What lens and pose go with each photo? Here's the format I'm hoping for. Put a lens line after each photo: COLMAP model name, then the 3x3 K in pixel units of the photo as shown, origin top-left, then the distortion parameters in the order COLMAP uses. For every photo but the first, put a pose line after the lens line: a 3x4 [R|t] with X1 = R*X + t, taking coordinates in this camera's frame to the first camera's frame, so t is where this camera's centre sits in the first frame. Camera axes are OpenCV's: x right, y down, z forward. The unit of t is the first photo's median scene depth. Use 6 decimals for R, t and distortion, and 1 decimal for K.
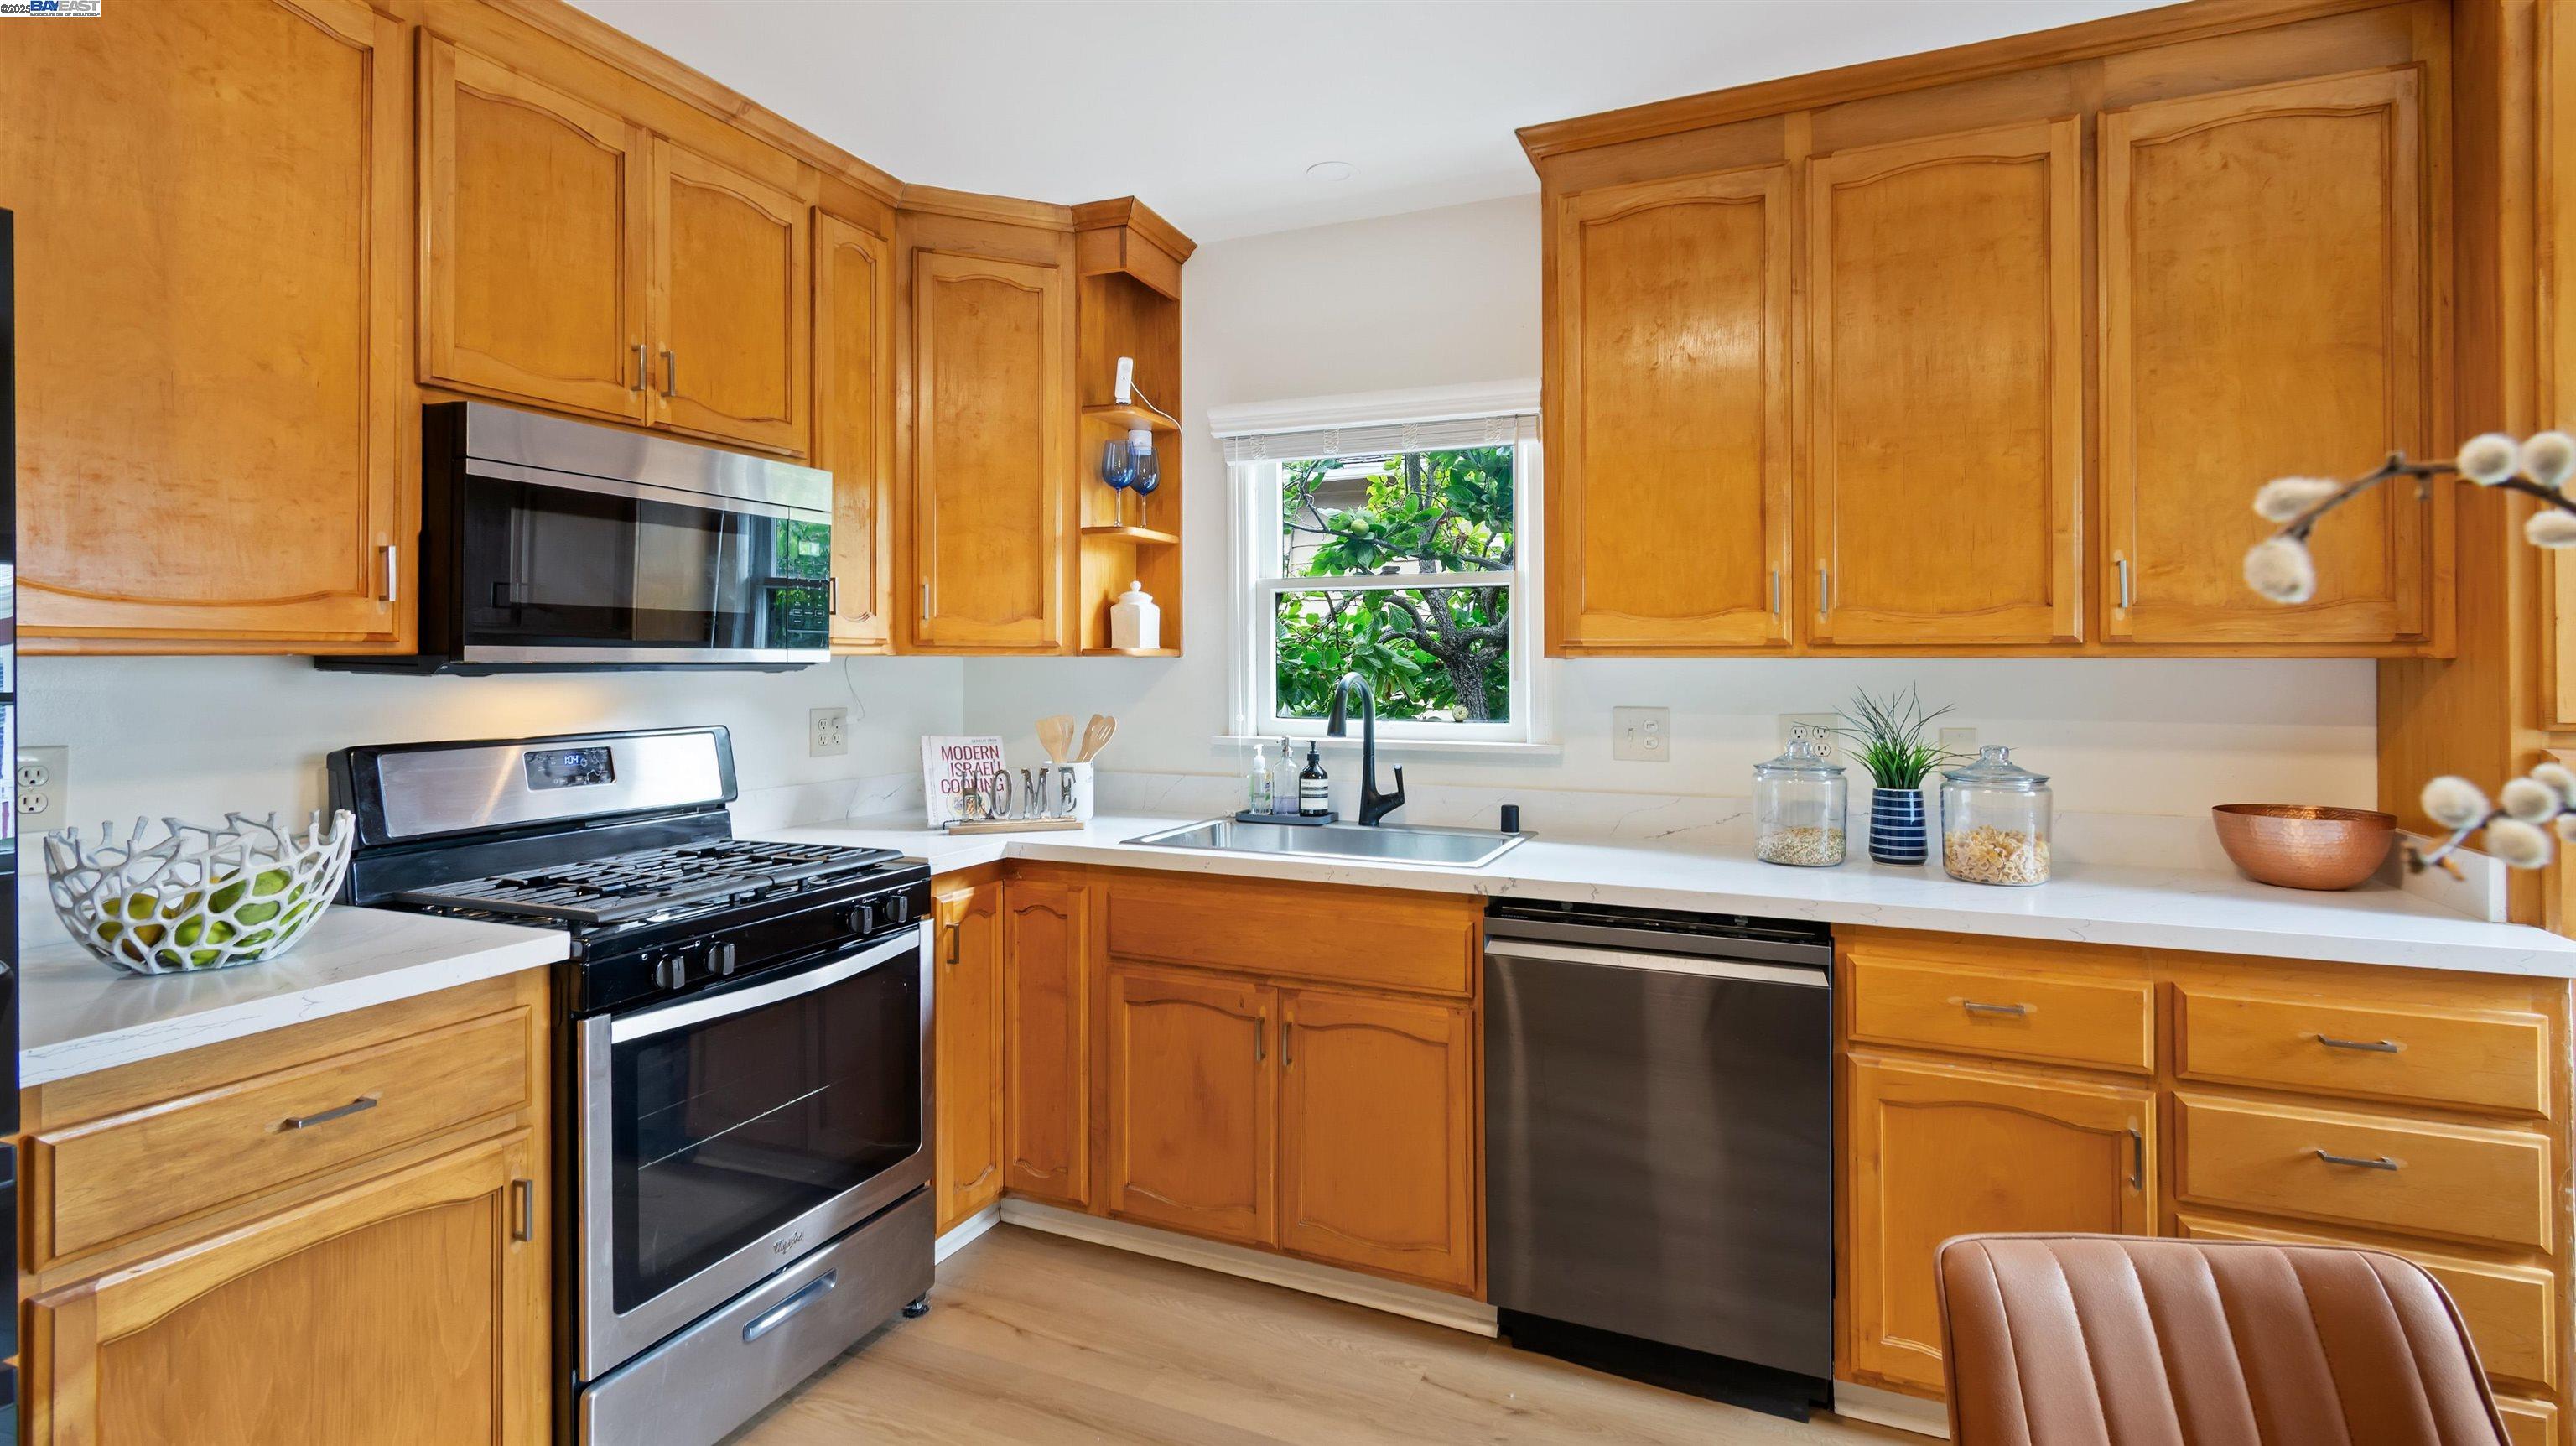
lens RADIAL K [[1167.9, 0, 1289.5], [0, 1167.9, 665.0], [0, 0, 1]] dist [0.000111, -0.000168]
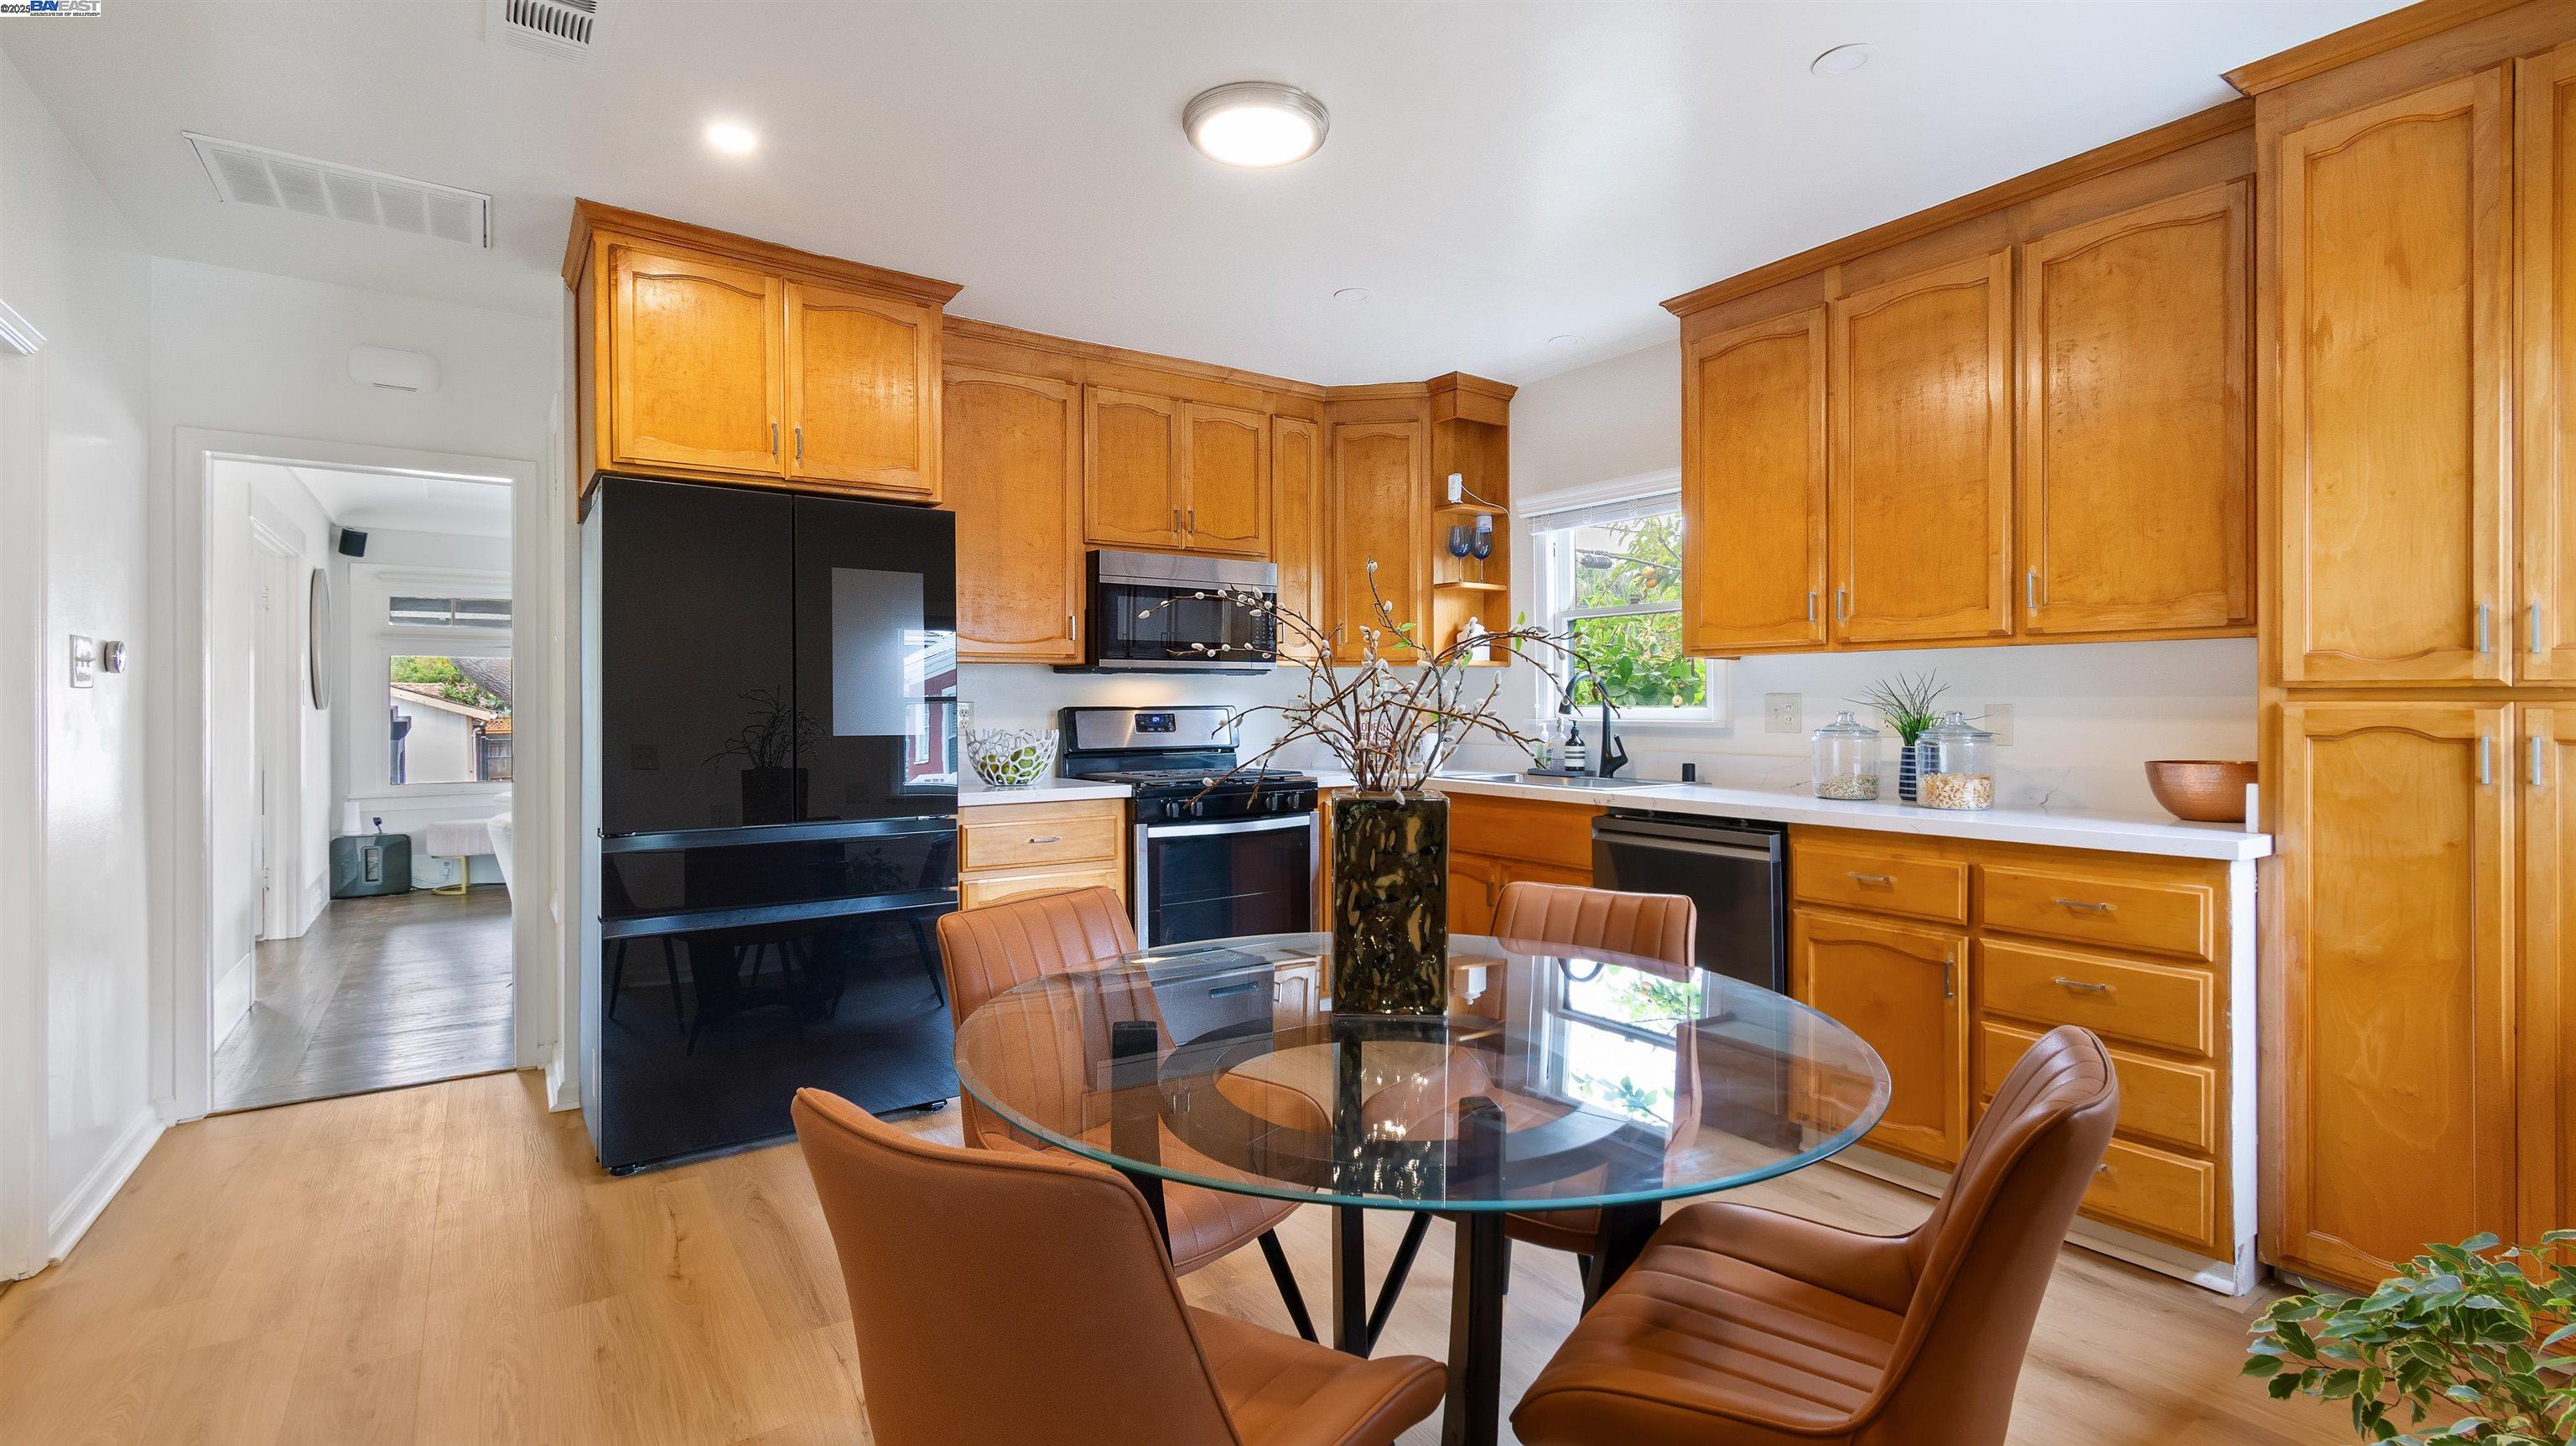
lens RADIAL K [[1158.6, 0, 1288.0], [0, 1158.6, 723.0], [0, 0, 1]] dist [-0.000071, -0.000151]
pose [[0.844424, 0.007723, -0.535620, 0.652235], [0.001383, 0.999861, 0.016596, 0.057338], [0.535674, -0.014755, 0.844296, -0.564262]]
